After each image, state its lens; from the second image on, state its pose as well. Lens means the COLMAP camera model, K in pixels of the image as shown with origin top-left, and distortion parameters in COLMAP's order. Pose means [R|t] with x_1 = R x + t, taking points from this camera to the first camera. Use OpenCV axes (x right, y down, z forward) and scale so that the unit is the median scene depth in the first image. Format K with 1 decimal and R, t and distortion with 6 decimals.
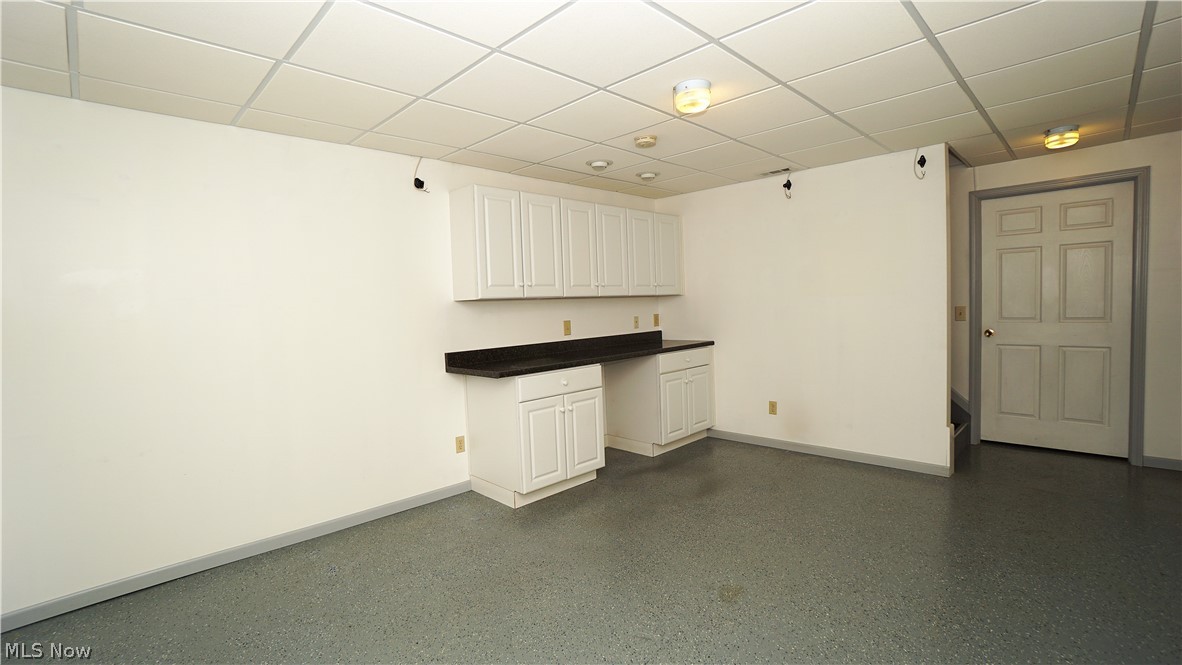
lens RADIAL K [[520.8, 0, 589.3], [0, 520.8, 328.1], [0, 0, 1]] dist [-0.062206, 0.023372]
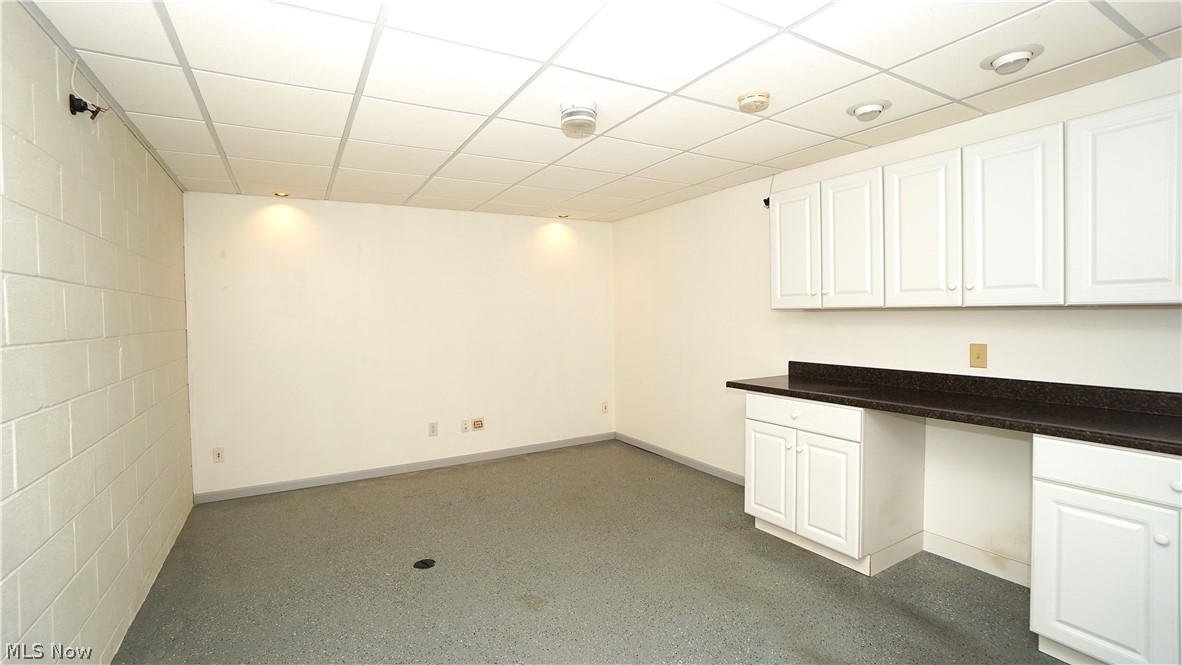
lens RADIAL K [[520.8, 0, 589.3], [0, 520.8, 328.1], [0, 0, 1]] dist [-0.062206, 0.023372]
pose [[-0.271195, 0.050419, -0.961203, 0.776219], [-0.034254, 0.997489, 0.061987, -0.064613], [0.961915, 0.049736, -0.268787, 0.866579]]
